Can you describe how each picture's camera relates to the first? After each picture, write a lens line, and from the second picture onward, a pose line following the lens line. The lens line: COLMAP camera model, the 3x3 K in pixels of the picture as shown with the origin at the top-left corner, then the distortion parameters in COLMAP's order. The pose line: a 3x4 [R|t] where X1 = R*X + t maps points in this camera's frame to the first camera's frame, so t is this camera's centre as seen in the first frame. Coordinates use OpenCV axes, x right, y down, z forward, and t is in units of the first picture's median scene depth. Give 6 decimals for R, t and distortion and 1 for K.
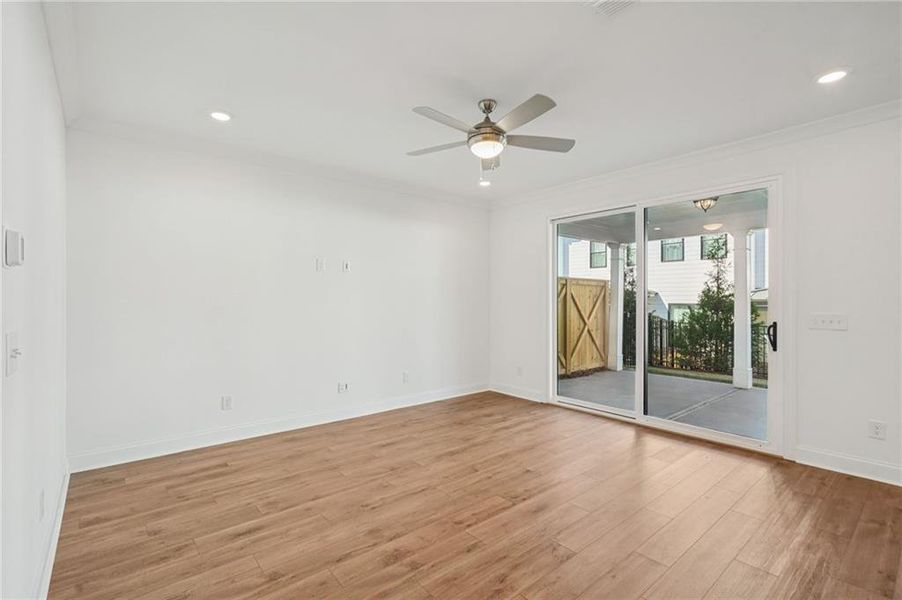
lens RADIAL K [[414.8, 0, 440.4], [0, 414.8, 299.3], [0, 0, 1]] dist [-0.006038, 0.002978]
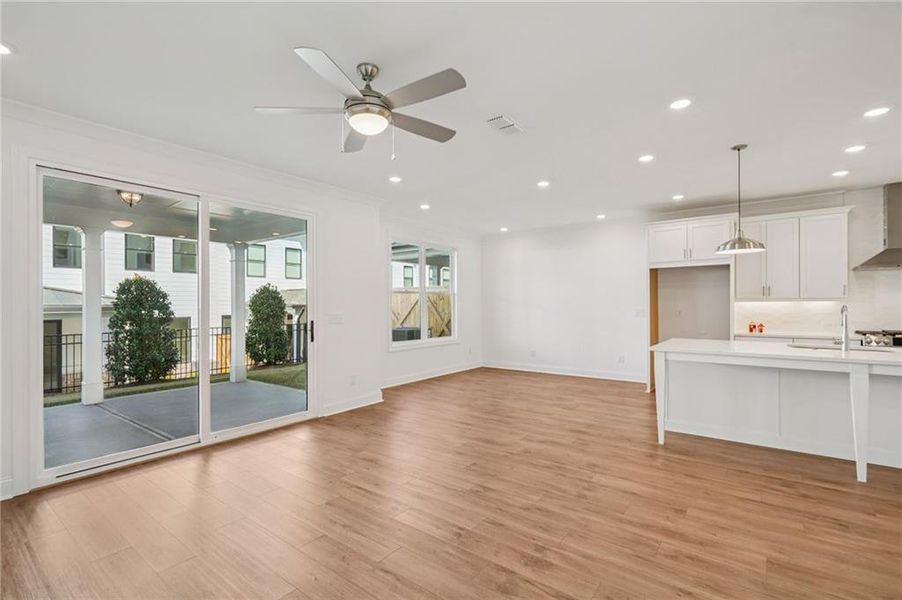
lens RADIAL K [[414.8, 0, 451.1], [0, 414.8, 300.1], [0, 0, 1]] dist [-0.006038, 0.002978]
pose [[-0.232350, 0.008438, 0.972596, -0.630530], [0.006241, 0.999955, -0.007185, 0.001034], [-0.972612, 0.004400, -0.232392, 0.875207]]
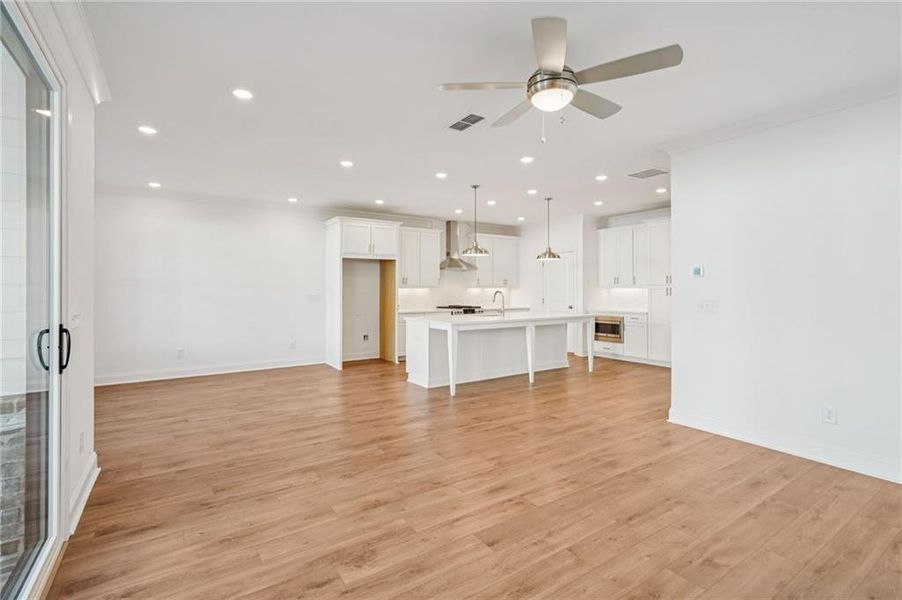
lens RADIAL K [[414.8, 0, 441.9], [0, 414.8, 293.0], [0, 0, 1]] dist [-0.006038, 0.002978]
pose [[-0.993930, -0.001033, 0.110011, 0.199716], [0.000302, 0.999927, 0.012110, 0.001160], [-0.110016, 0.012070, -0.993857, 1.536585]]
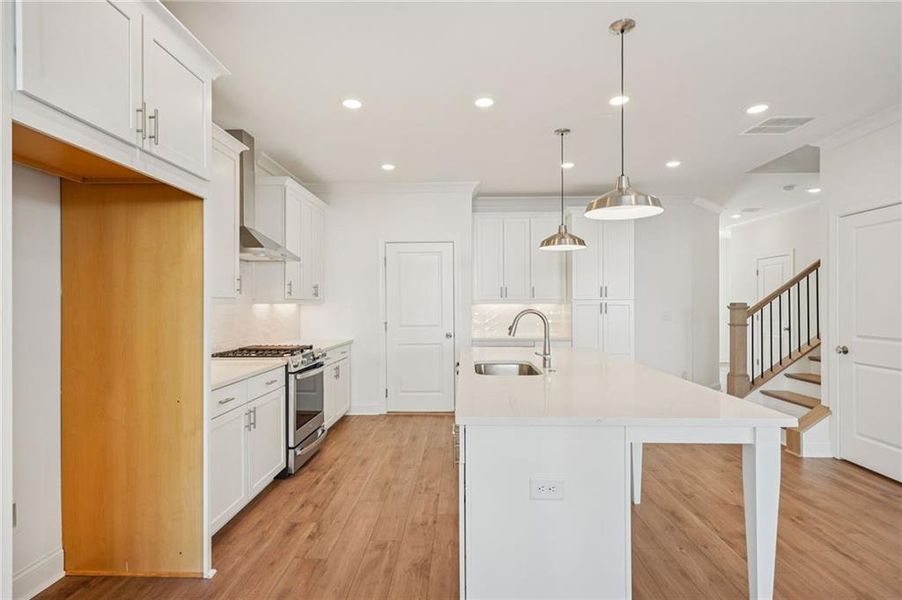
lens RADIAL K [[467.4, 0, 448.4], [0, 467.4, 303.5], [0, 0, 1]] dist [0.001796, 0.002291]
pose [[-0.654150, -0.001292, -0.756364, 0.930877], [-0.000476, 0.999999, -0.001296, 0.004296], [0.756364, -0.000487, -0.654150, 0.144045]]
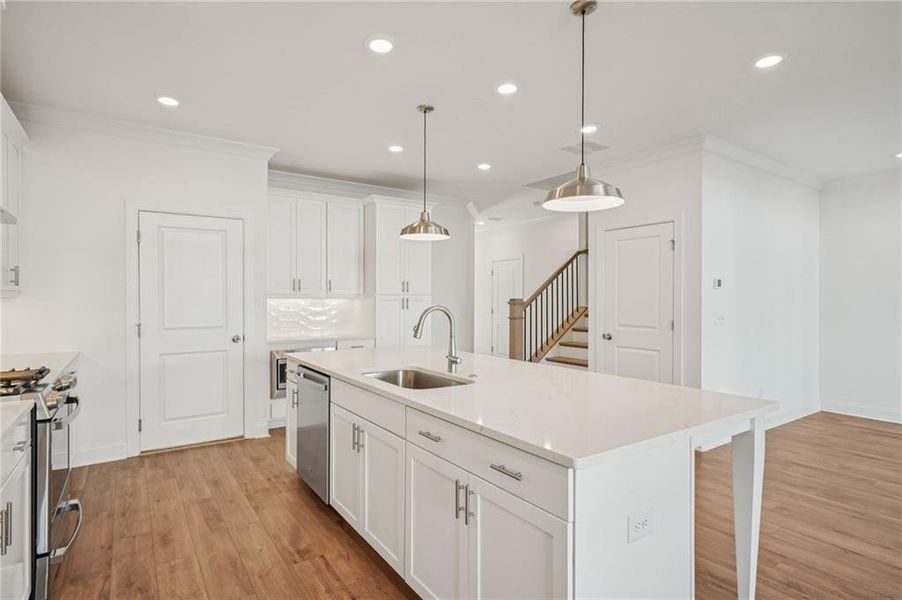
lens RADIAL K [[467.4, 0, 440.0], [0, 467.4, 300.5], [0, 0, 1]] dist [0.001796, 0.002291]
pose [[-0.089780, 0.001732, -0.995960, 0.910201], [-0.004770, 0.999986, 0.002169, 0.003849], [0.995950, 0.004945, -0.089770, -0.249241]]
